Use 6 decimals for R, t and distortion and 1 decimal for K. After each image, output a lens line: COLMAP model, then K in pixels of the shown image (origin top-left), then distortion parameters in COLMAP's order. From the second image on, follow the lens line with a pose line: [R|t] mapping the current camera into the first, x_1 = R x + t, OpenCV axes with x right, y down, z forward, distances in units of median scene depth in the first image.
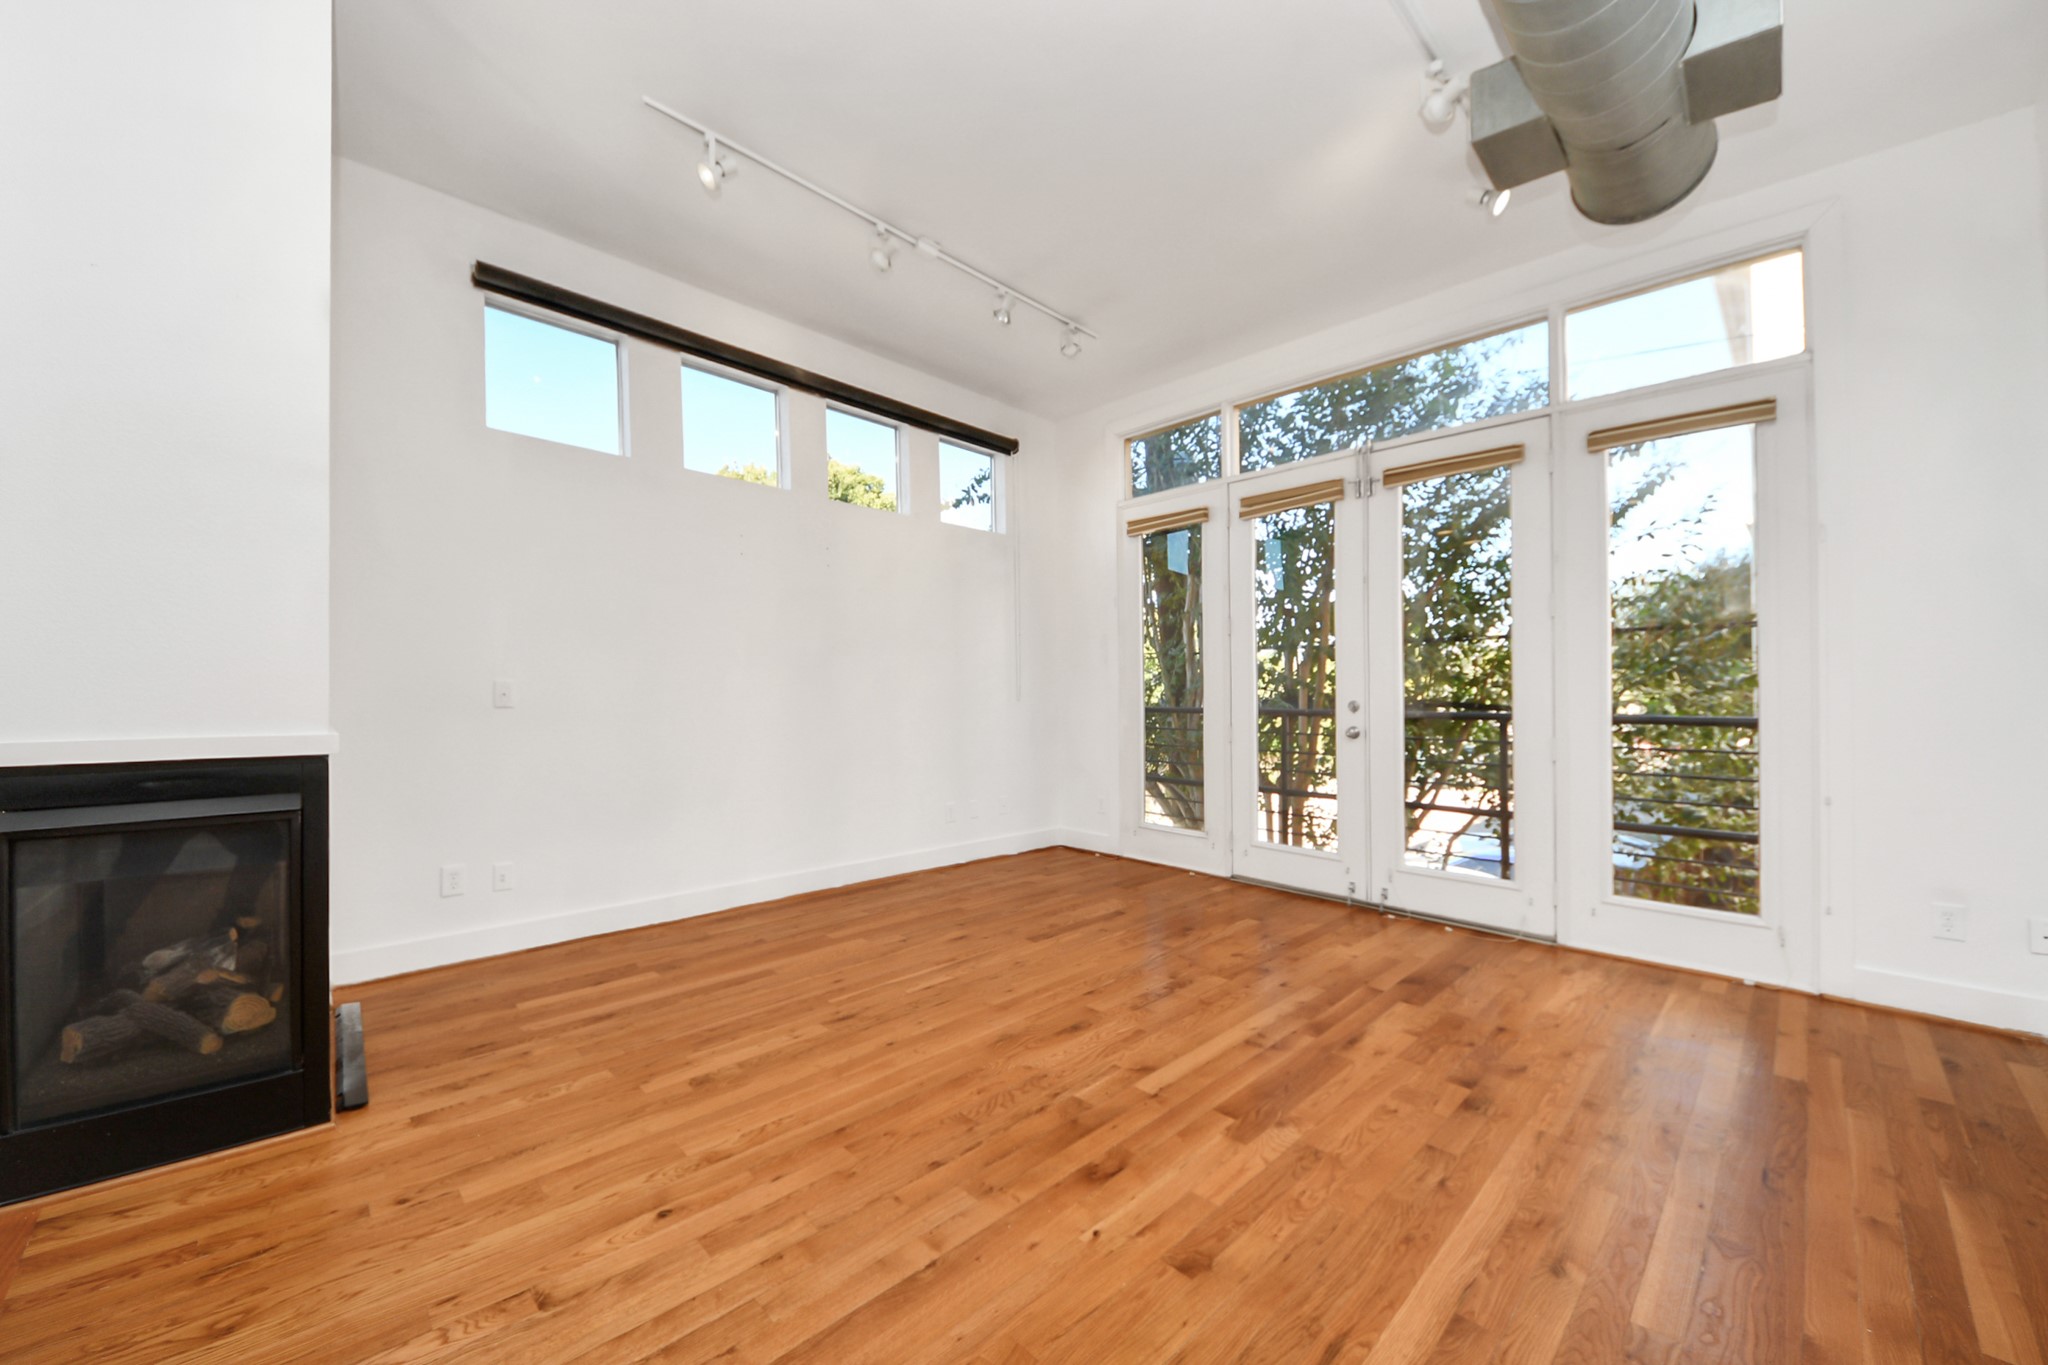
lens RADIAL K [[772.9, 0, 1006.9], [0, 772.9, 690.9], [0, 0, 1]] dist [0.048526, -0.022545]
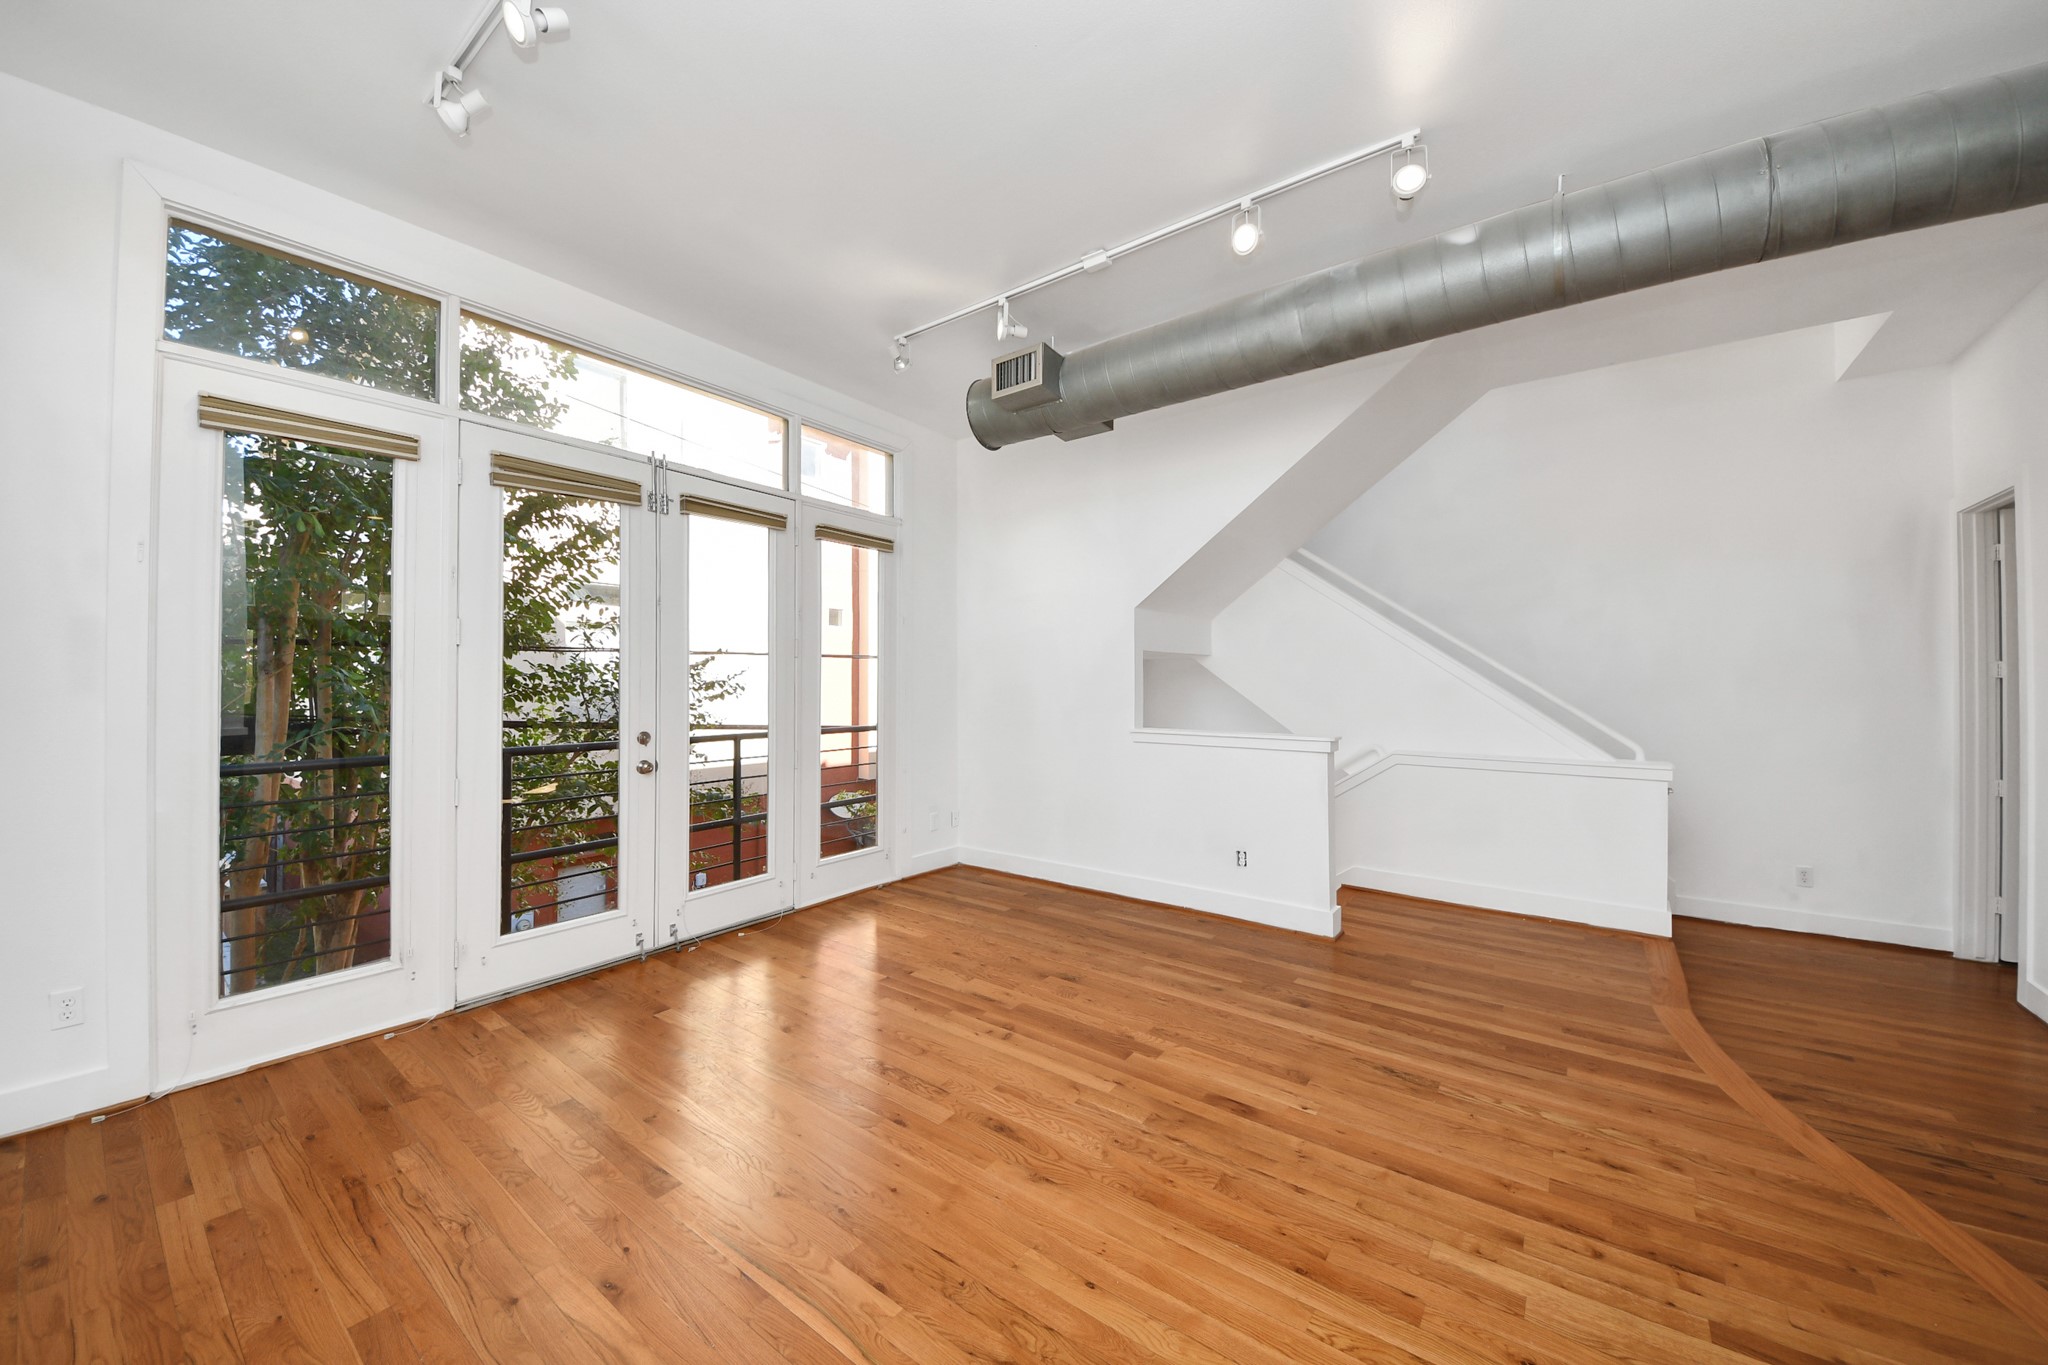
lens RADIAL K [[736.3, 0, 1033.9], [0, 736.3, 667.8], [0, 0, 1]] dist [0.034095, -0.018243]
pose [[-0.172295, 0.010618, 0.984988, -0.662514], [-0.009663, 0.999876, -0.012469, -0.076590], [-0.984998, -0.011666, -0.172171, 0.956079]]
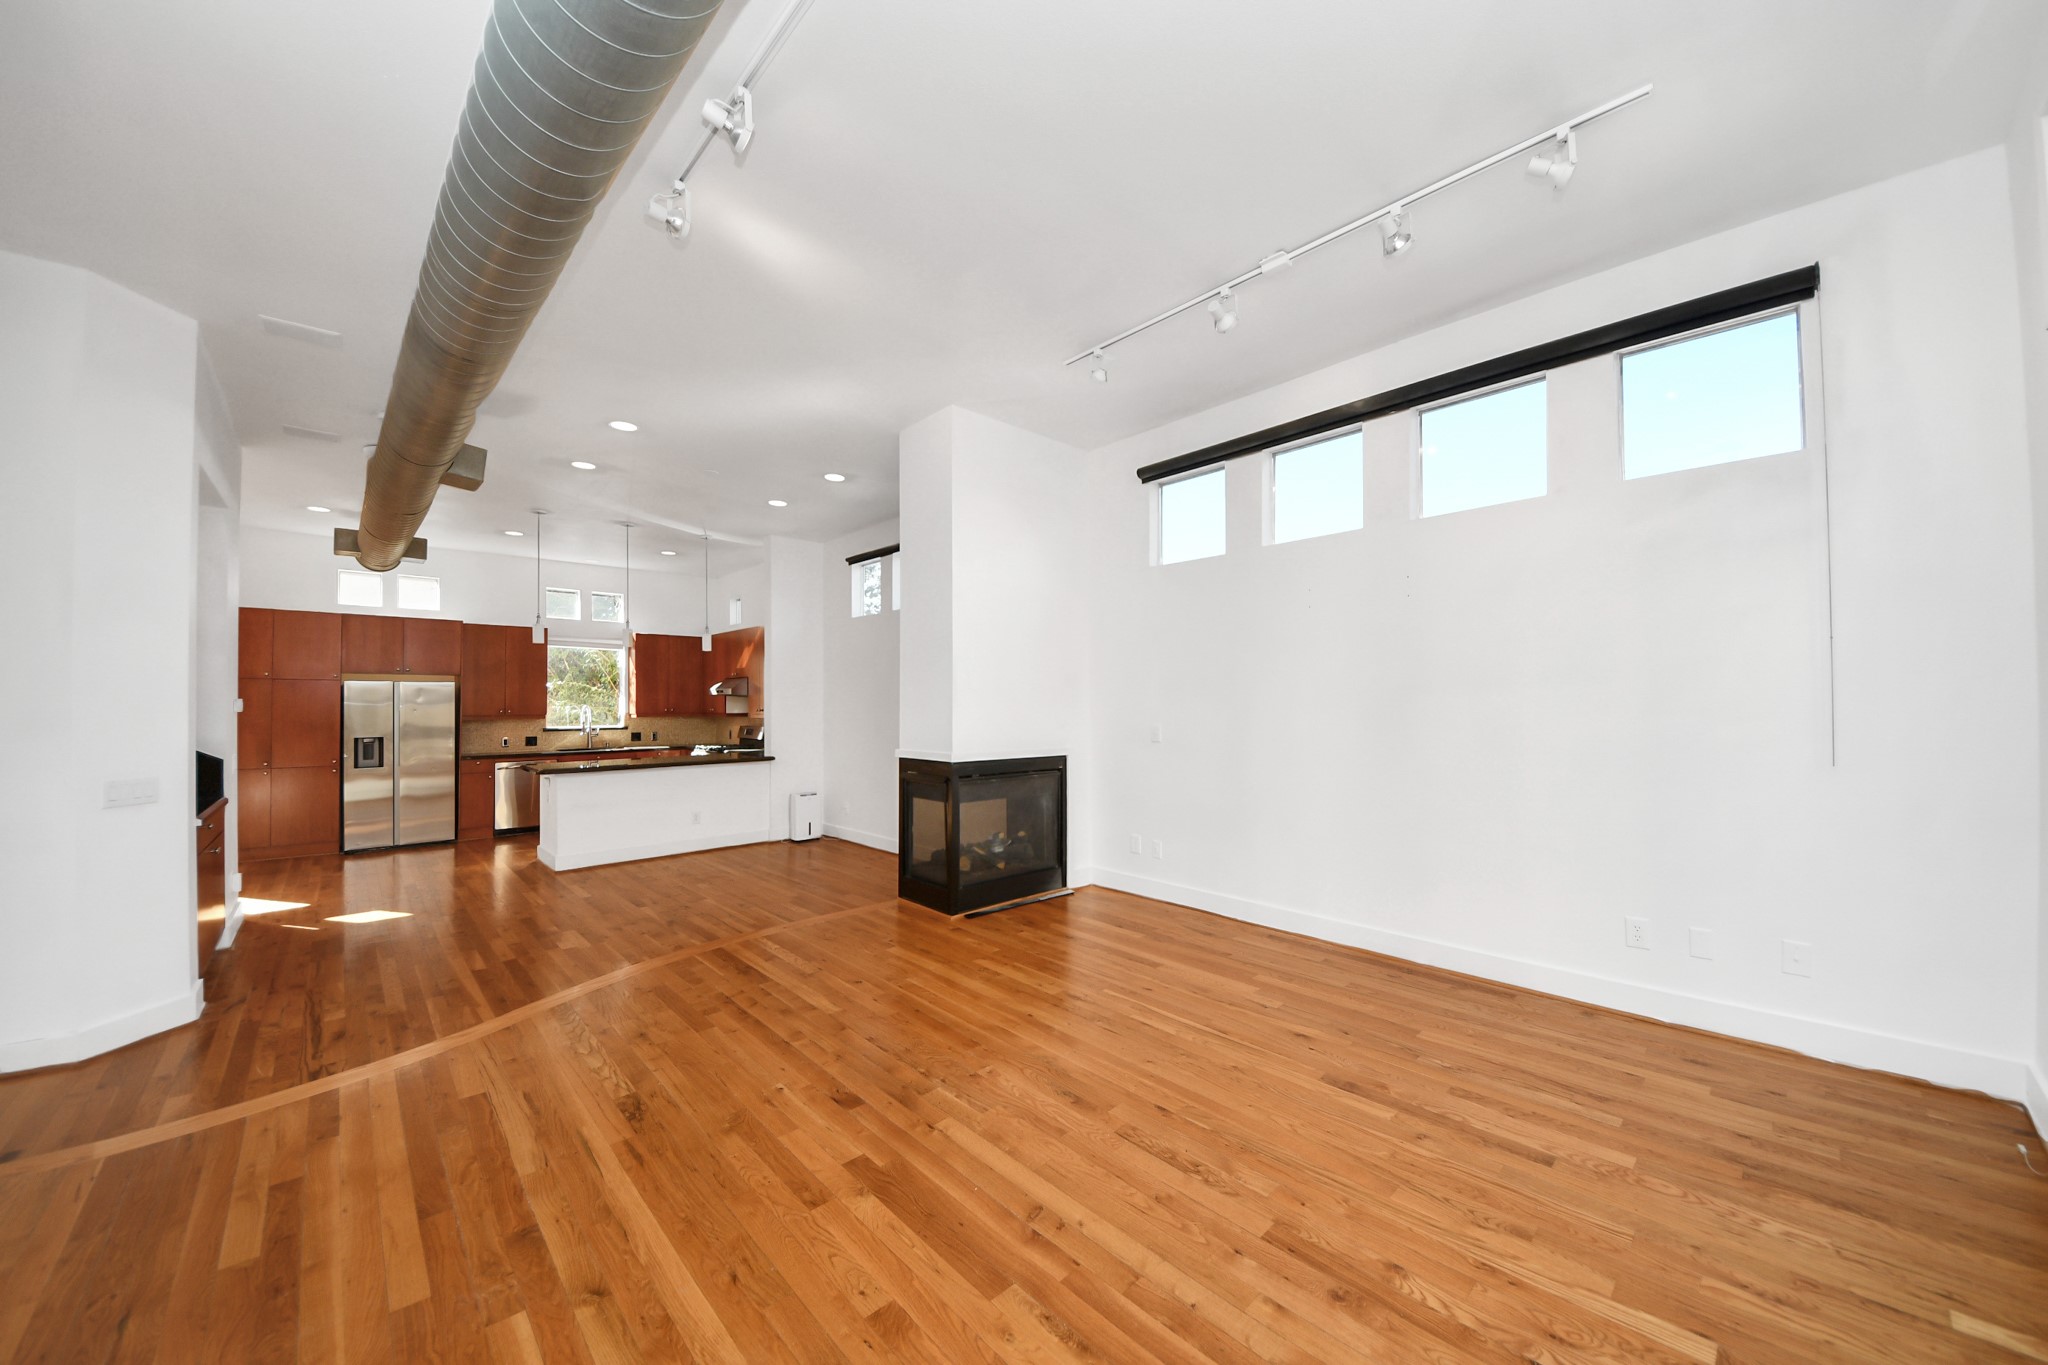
lens RADIAL K [[721.5, 0, 1019.8], [0, 721.5, 686.3], [0, 0, 1]] dist [0.038957, -0.021681]
pose [[-0.018182, -0.028825, -0.999419, 0.886413], [0.010716, 0.999521, -0.029022, -0.053500], [0.999777, -0.011237, -0.017864, 0.825302]]
